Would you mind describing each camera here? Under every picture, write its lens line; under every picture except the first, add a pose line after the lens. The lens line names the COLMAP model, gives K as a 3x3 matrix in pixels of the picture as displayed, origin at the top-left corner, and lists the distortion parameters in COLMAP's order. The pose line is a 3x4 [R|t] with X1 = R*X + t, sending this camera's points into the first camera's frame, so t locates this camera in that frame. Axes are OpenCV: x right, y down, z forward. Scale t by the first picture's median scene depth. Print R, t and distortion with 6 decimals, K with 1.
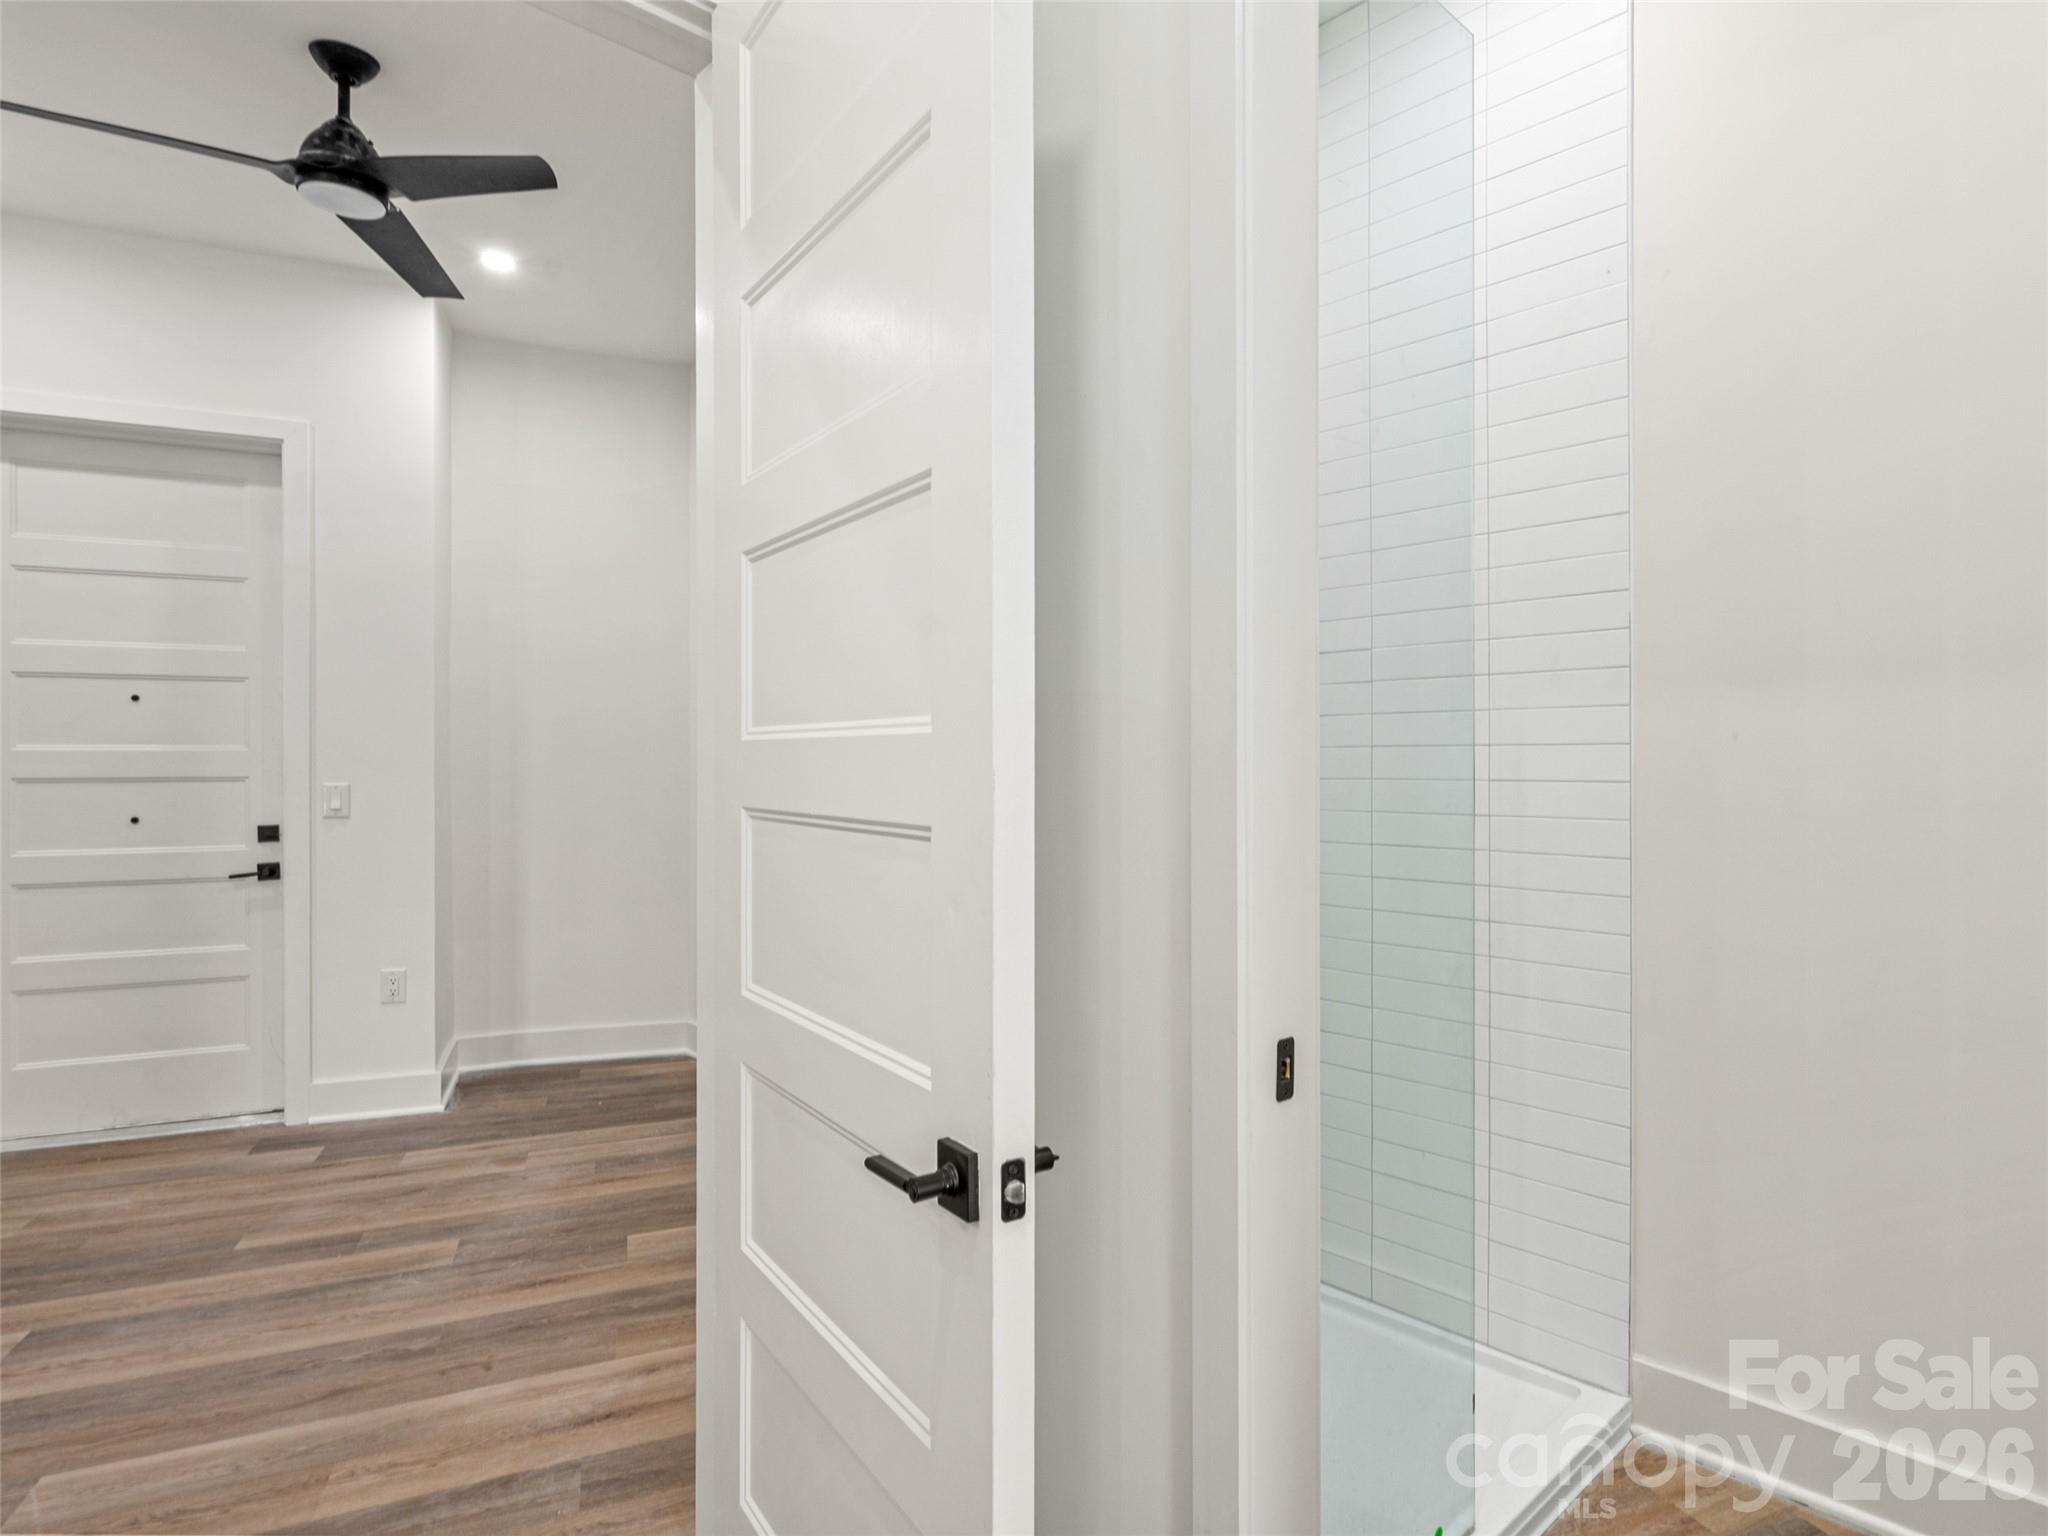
lens RADIAL K [[1018.4, 0, 1029.5], [0, 1018.4, 759.5], [0, 0, 1]] dist [0.004604, 0.001175]
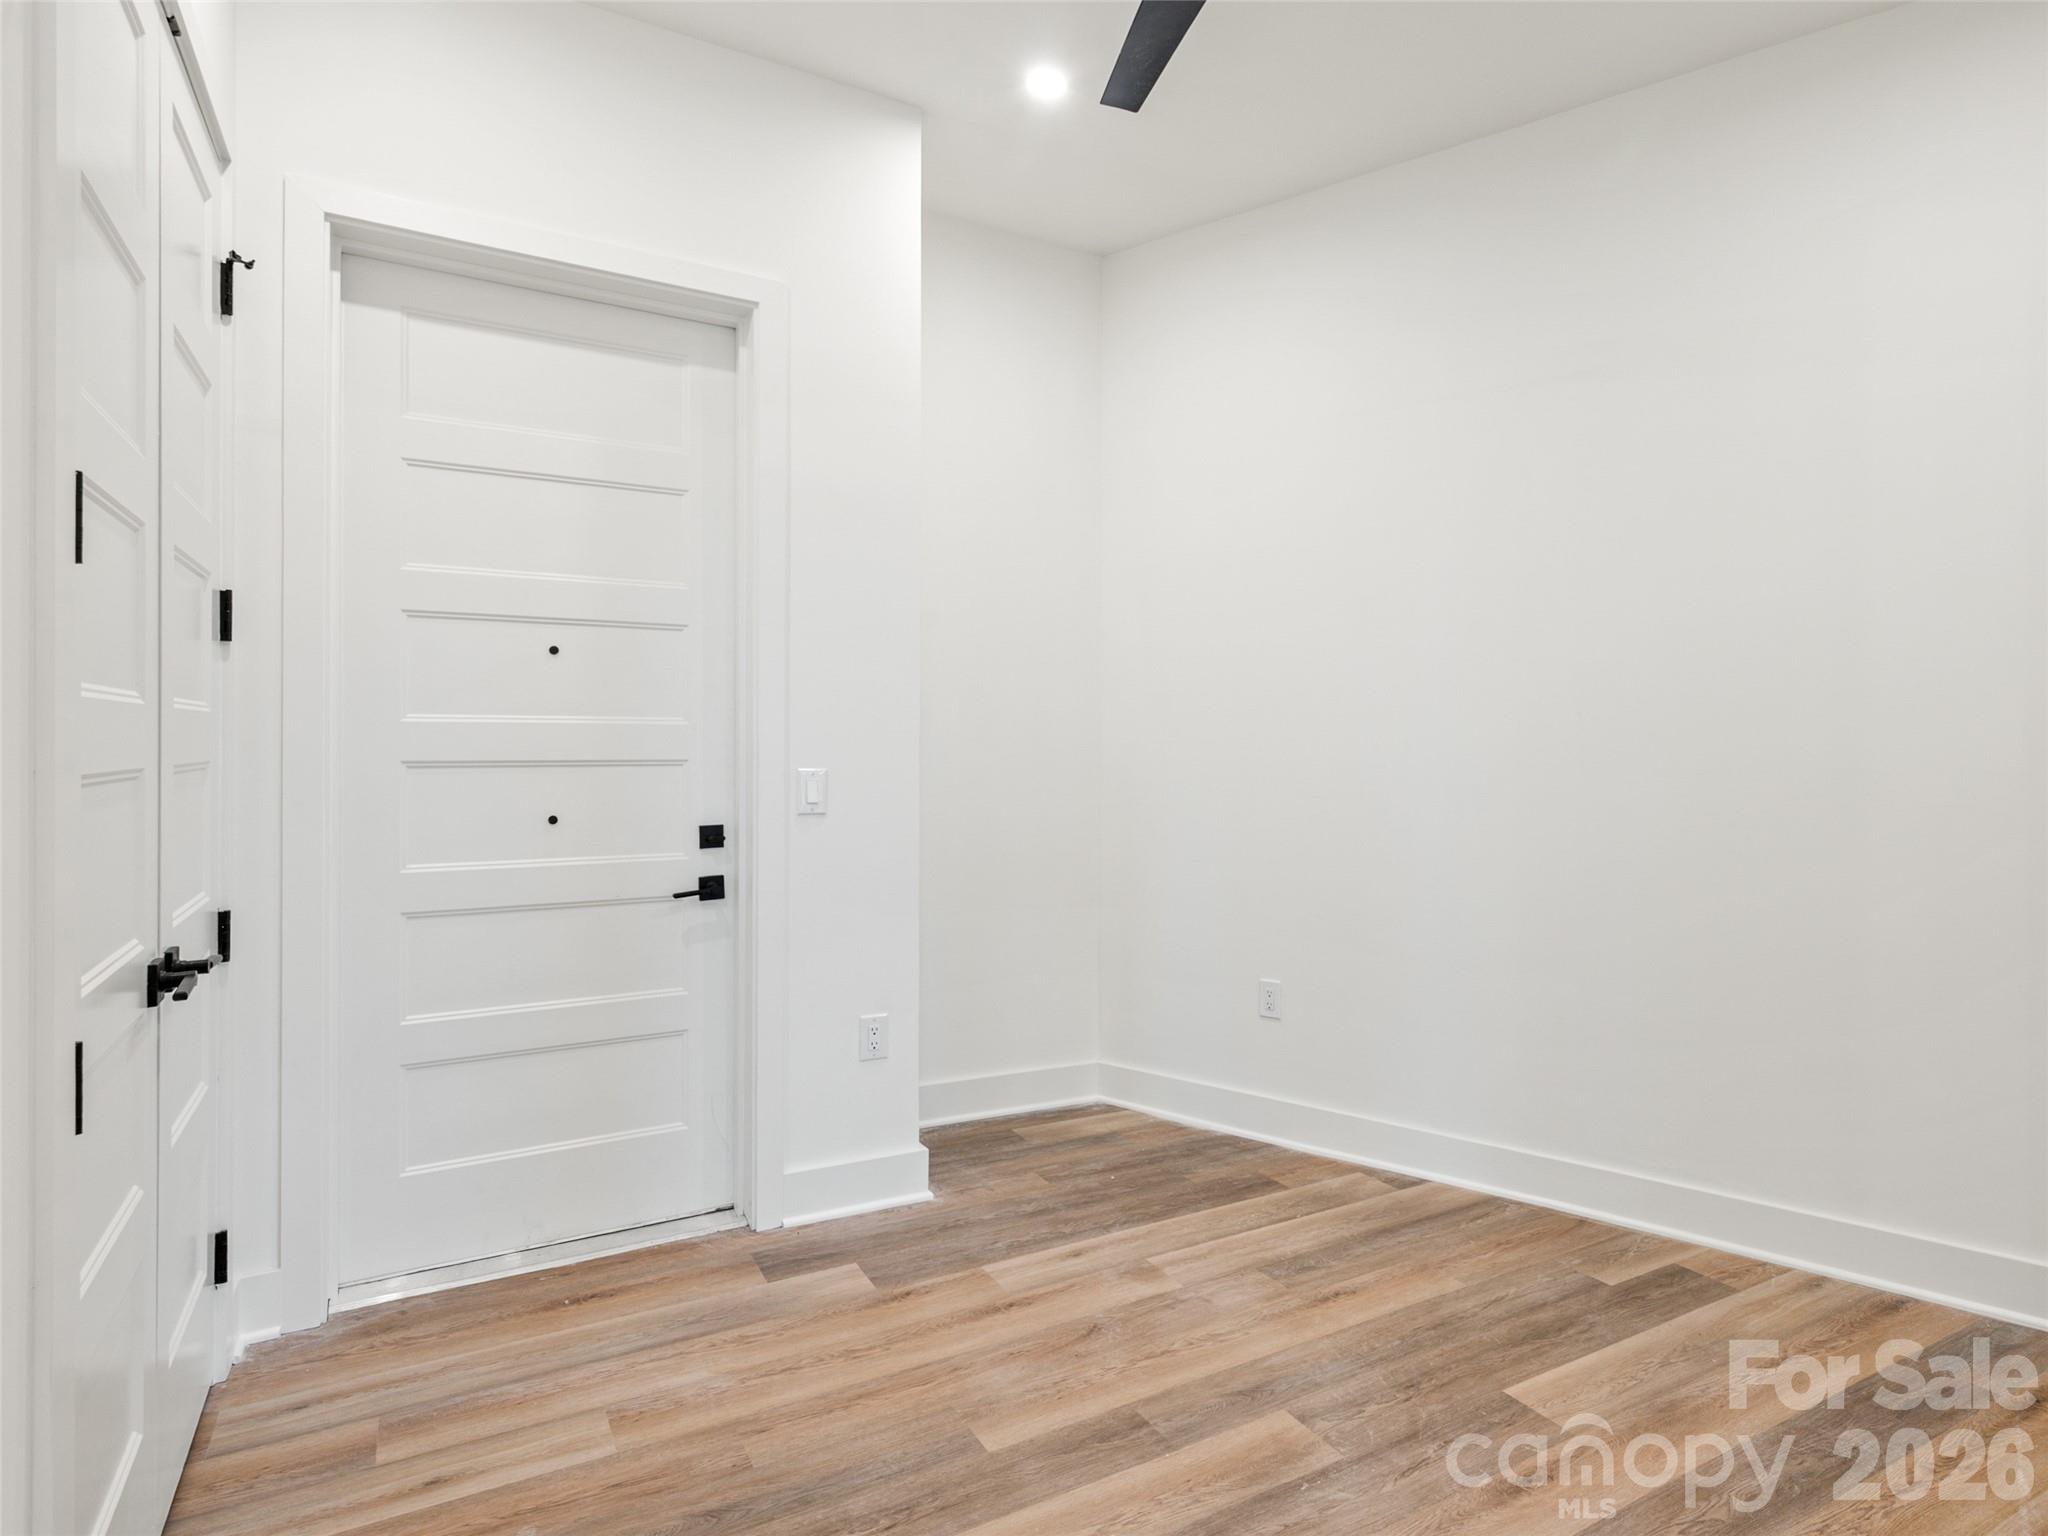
lens RADIAL K [[1018.4, 0, 941.6], [0, 1018.4, 747.3], [0, 0, 1]] dist [0.004604, 0.001175]
pose [[0.992531, 0.004930, 0.121893, -0.733543], [-0.005226, 0.999984, 0.002109, 0.005701], [-0.121881, -0.002730, 0.992541, 0.269284]]
